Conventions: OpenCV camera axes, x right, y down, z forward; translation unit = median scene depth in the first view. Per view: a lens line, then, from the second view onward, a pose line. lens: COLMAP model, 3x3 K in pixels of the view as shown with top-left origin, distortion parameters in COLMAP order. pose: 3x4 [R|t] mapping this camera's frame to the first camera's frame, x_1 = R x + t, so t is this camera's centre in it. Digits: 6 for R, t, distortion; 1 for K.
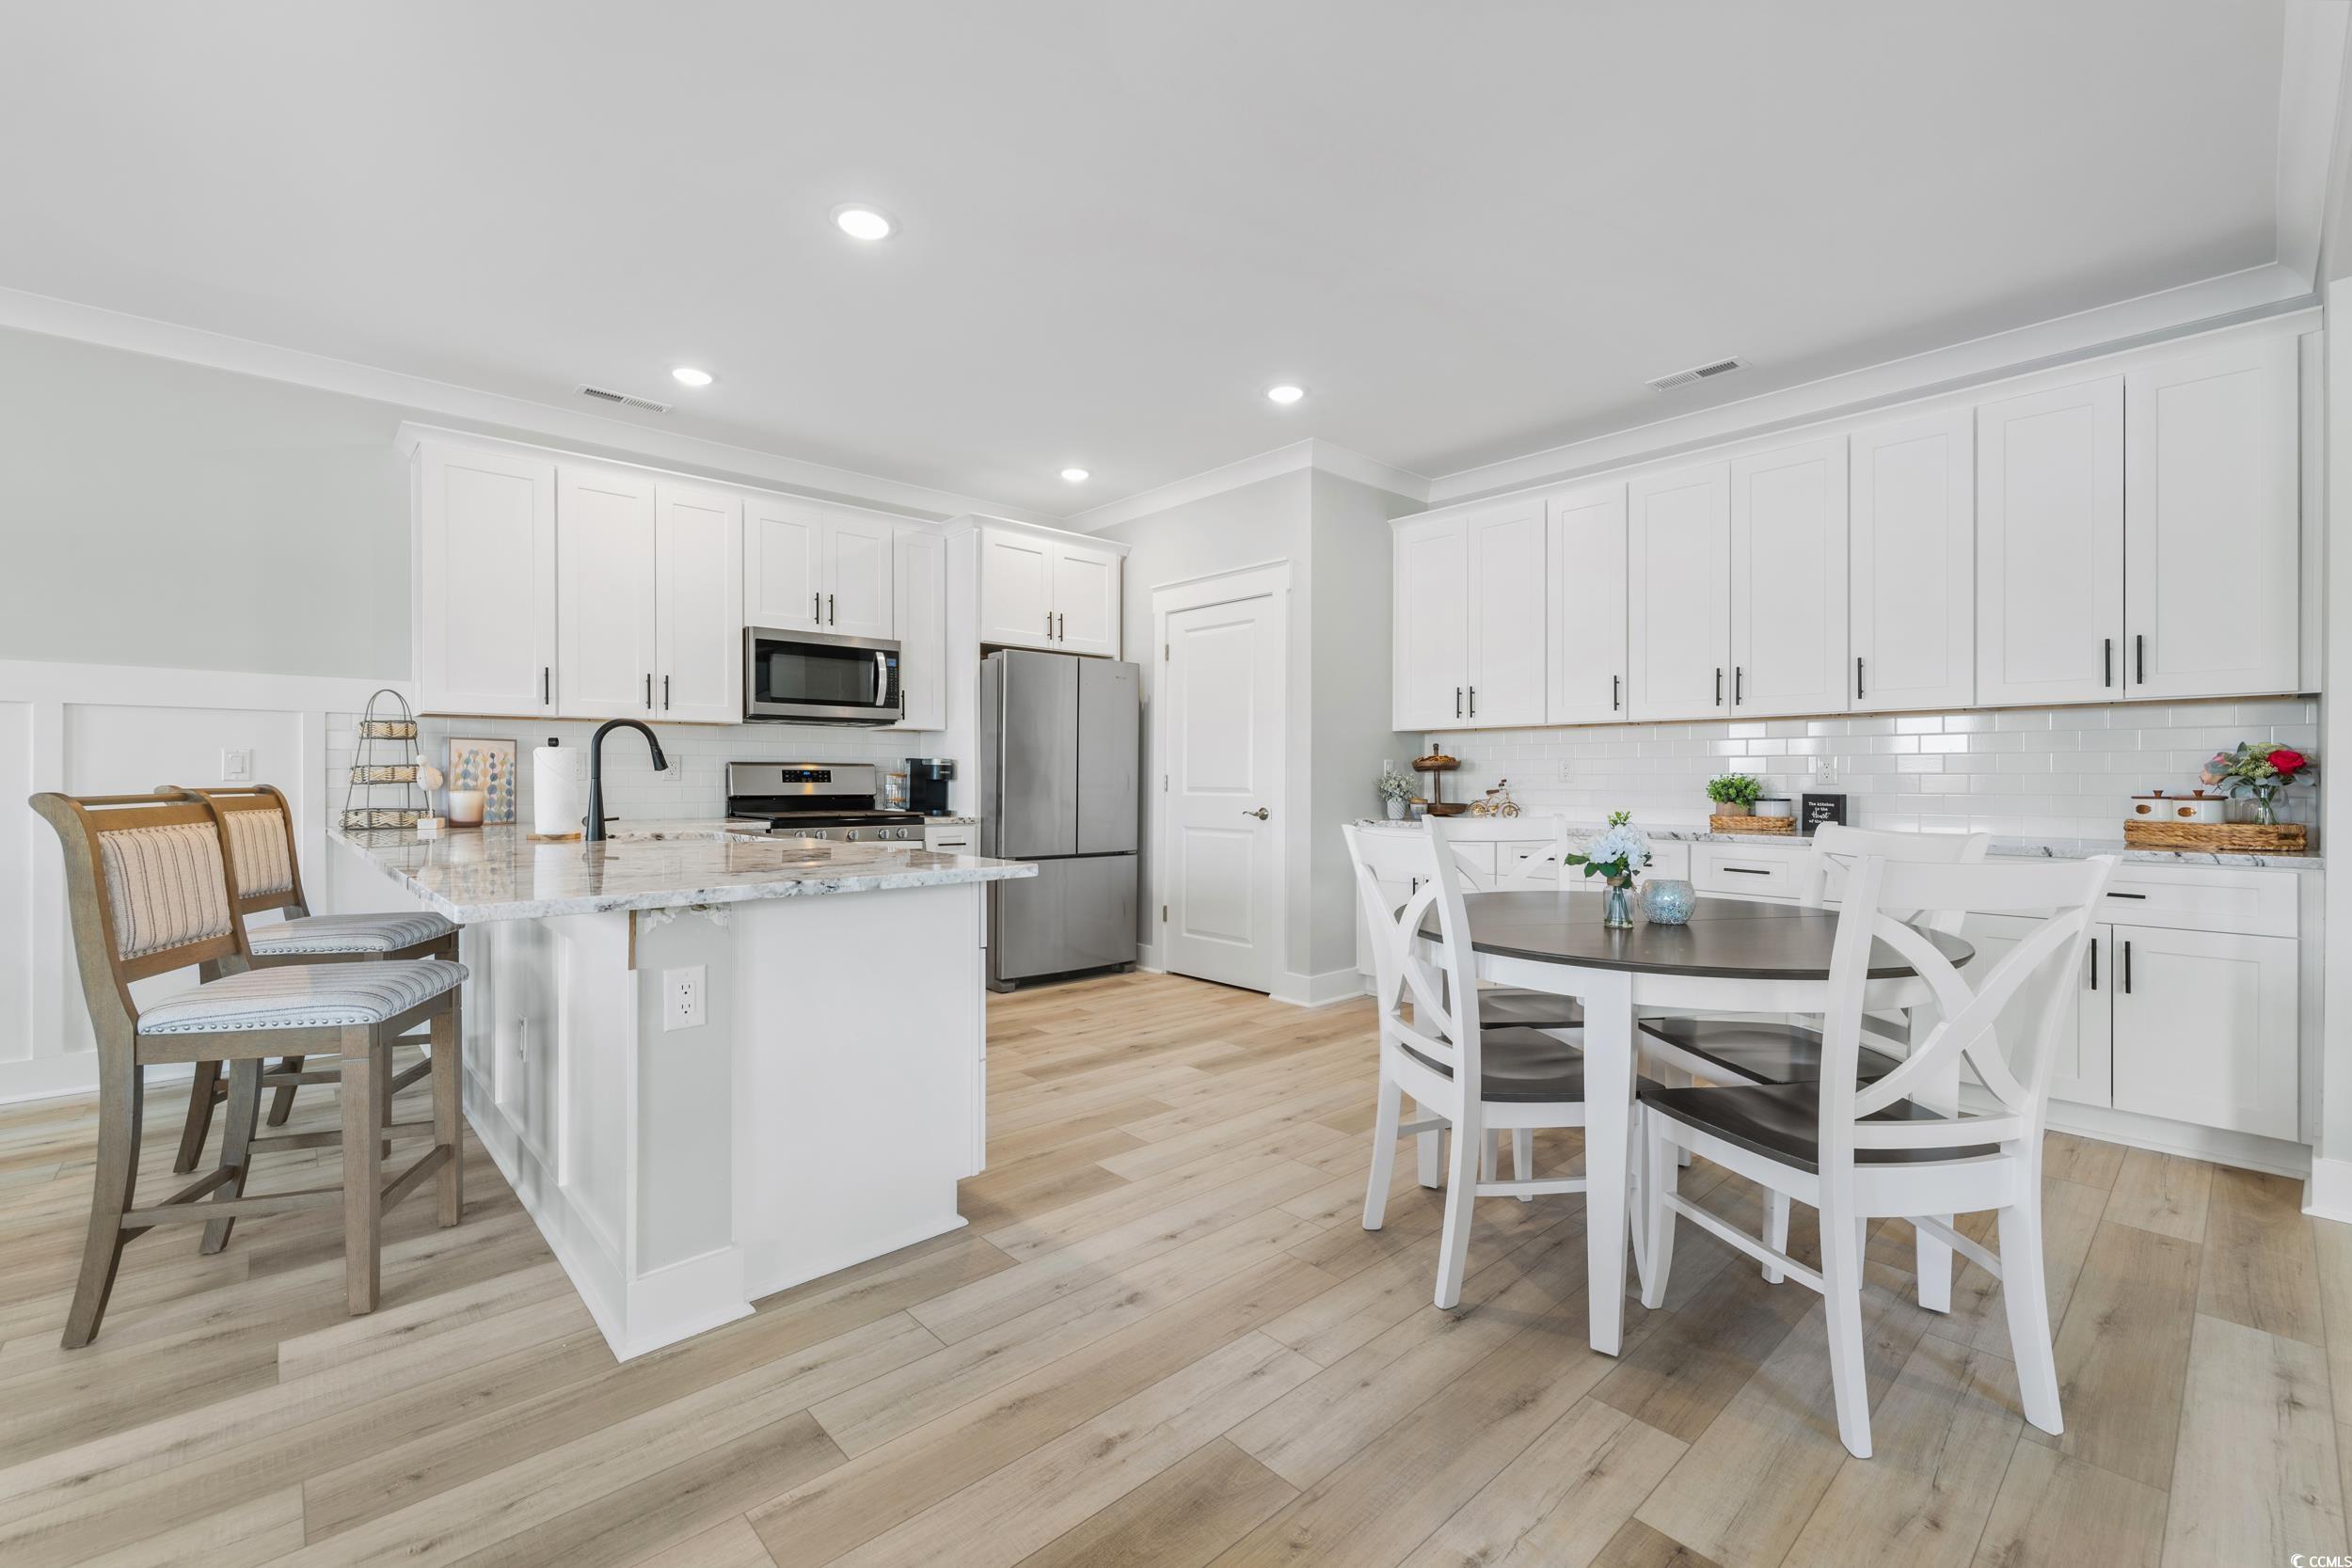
lens RADIAL K [[990.5, 0, 1176.0], [0, 990.5, 784.0], [0, 0, 1]] dist [0.000180, -0.000011]
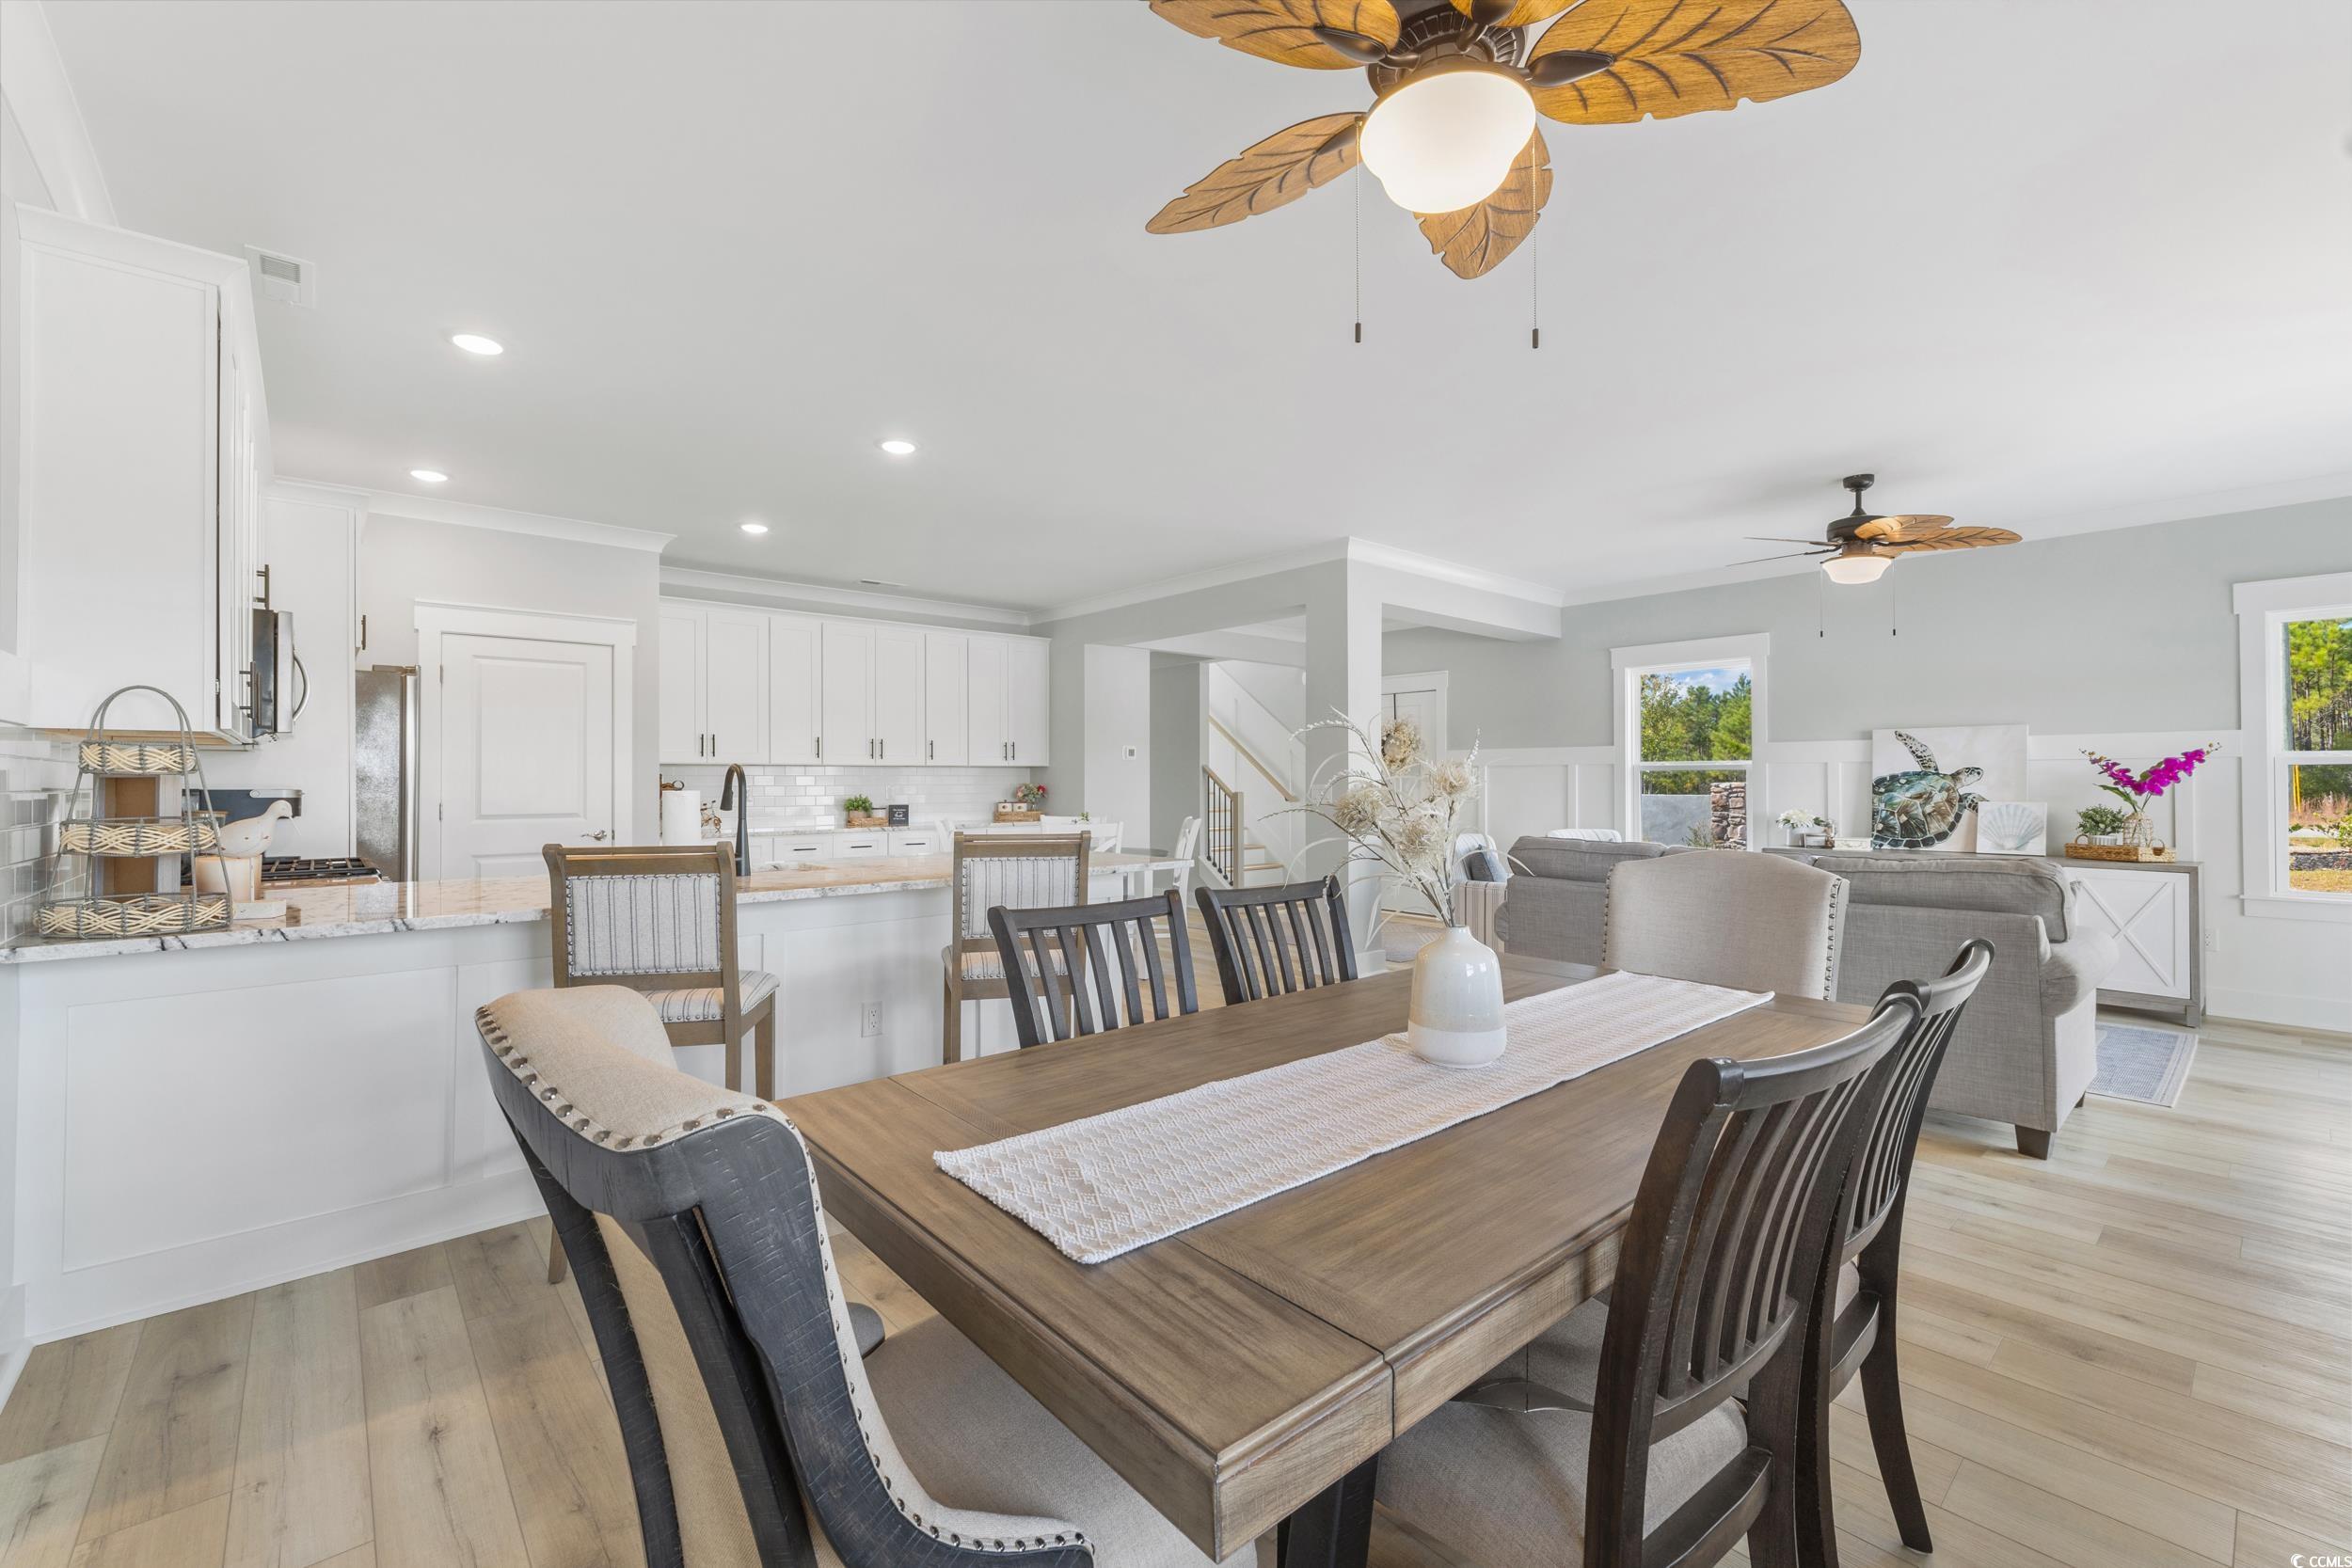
lens RADIAL K [[990.5, 0, 1176.0], [0, 990.5, 784.0], [0, 0, 1]] dist [0.000180, -0.000011]
pose [[0.023935, 0.006546, 0.999692, -1.414024], [0.006124, 0.999959, -0.006695, -0.016187], [-0.999695, 0.006282, 0.023894, 0.426724]]
